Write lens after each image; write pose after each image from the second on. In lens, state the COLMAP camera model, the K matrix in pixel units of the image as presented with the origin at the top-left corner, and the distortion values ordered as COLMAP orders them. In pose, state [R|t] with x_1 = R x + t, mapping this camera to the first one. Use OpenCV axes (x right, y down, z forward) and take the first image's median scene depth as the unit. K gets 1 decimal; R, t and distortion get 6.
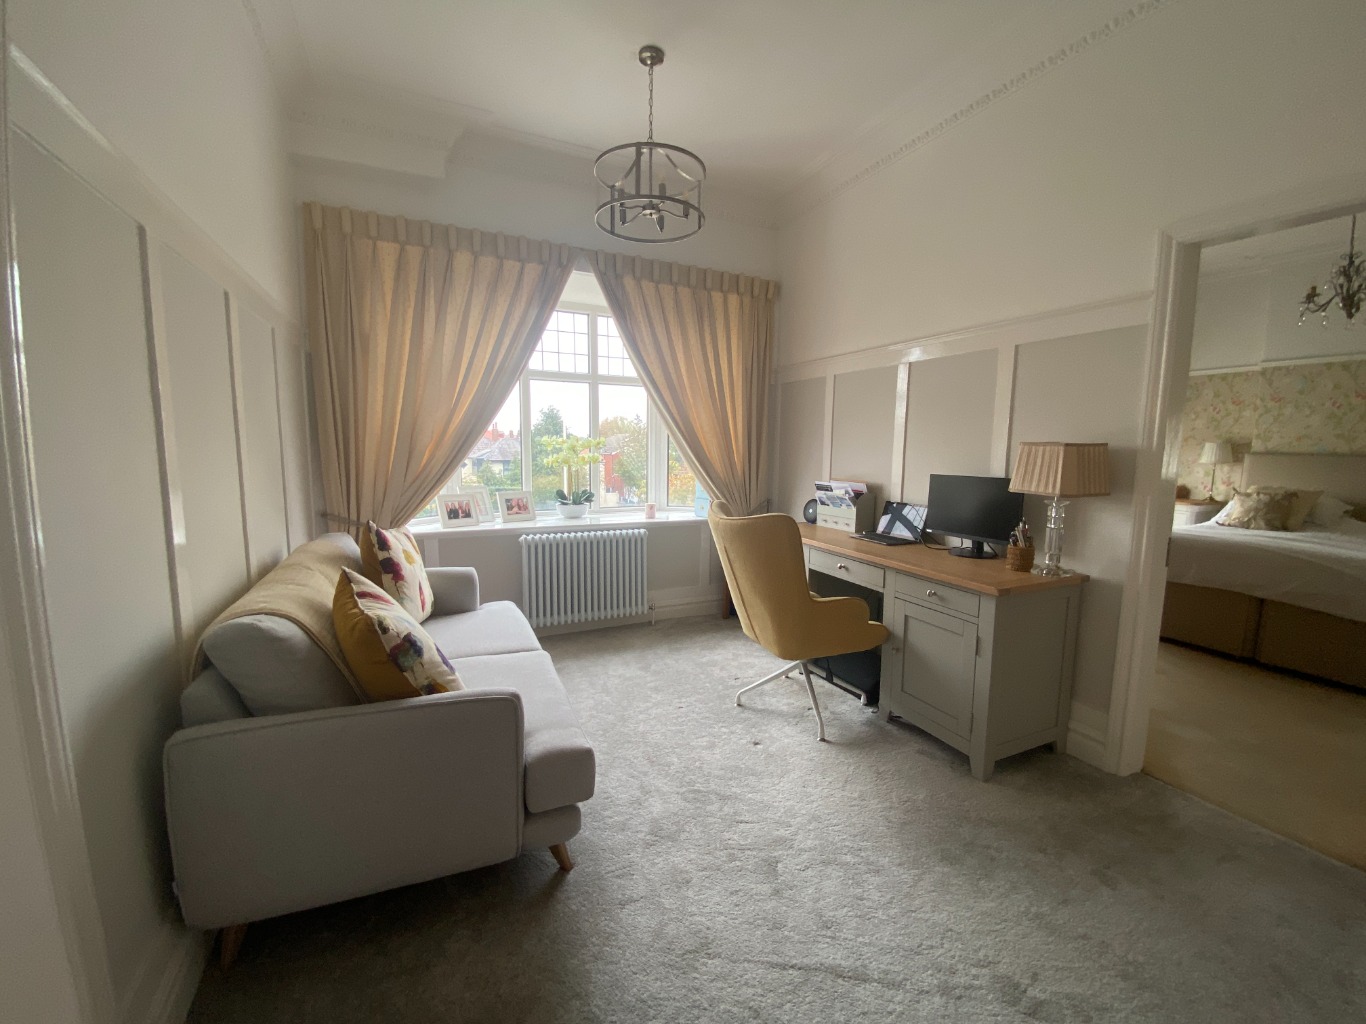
lens RADIAL K [[560.1, 0, 683.0], [0, 560.1, 512.0], [0, 0, 1]] dist [-0.024976, -0.000397]
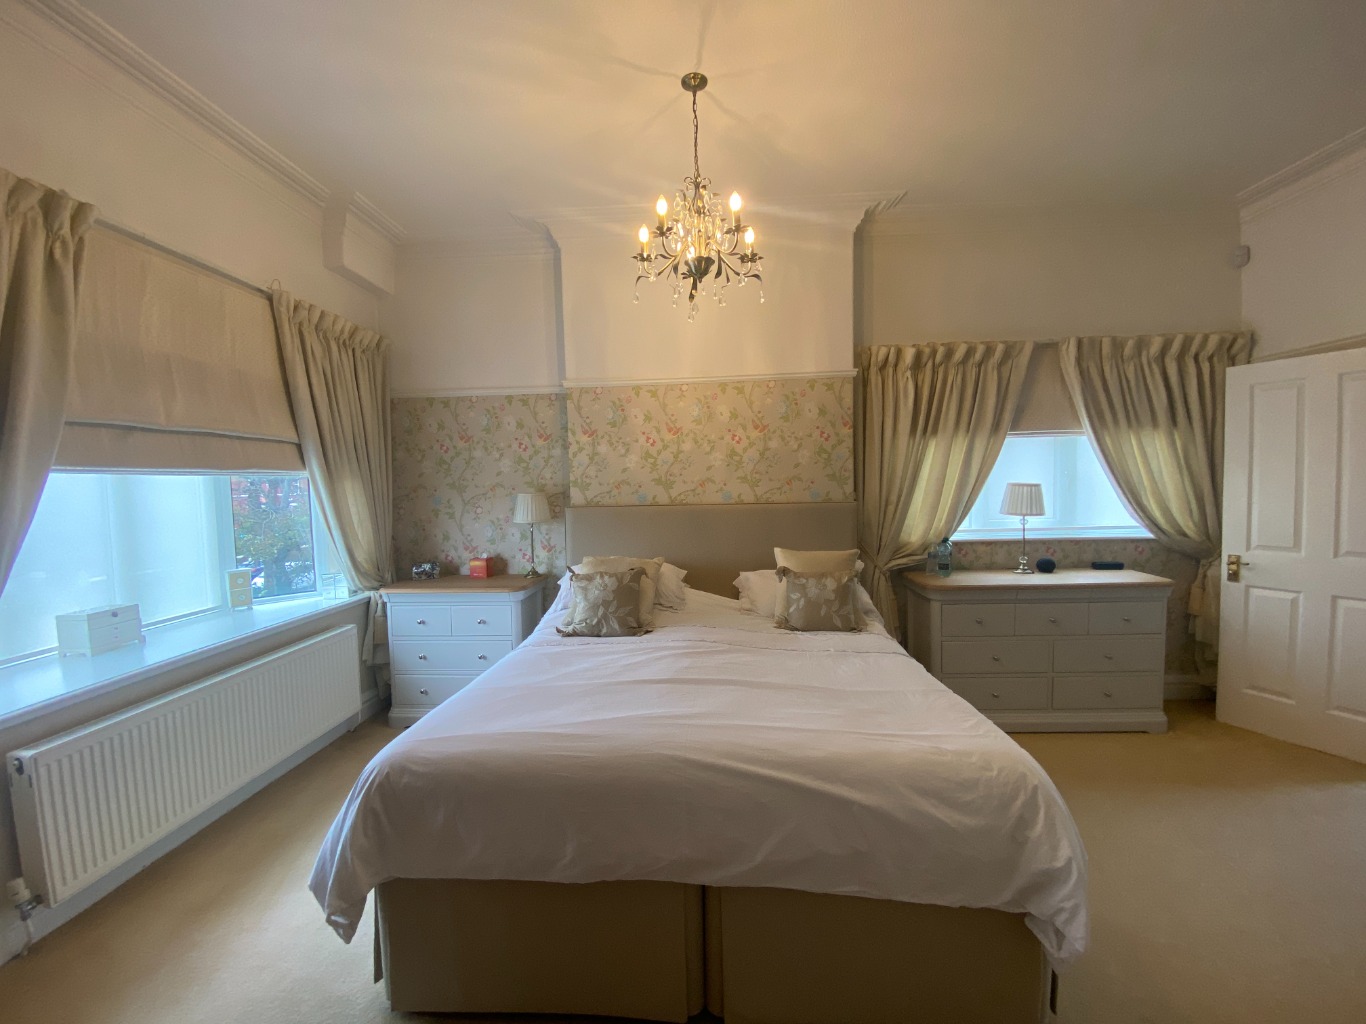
lens RADIAL K [[560.1, 0, 683.0], [0, 560.1, 512.0], [0, 0, 1]] dist [-0.024976, -0.000397]
pose [[0.472226, -0.062625, 0.879250, 0.502357], [0.129020, 0.991641, 0.001336, -0.089003], [-0.871984, 0.112810, 0.476359, 0.562260]]
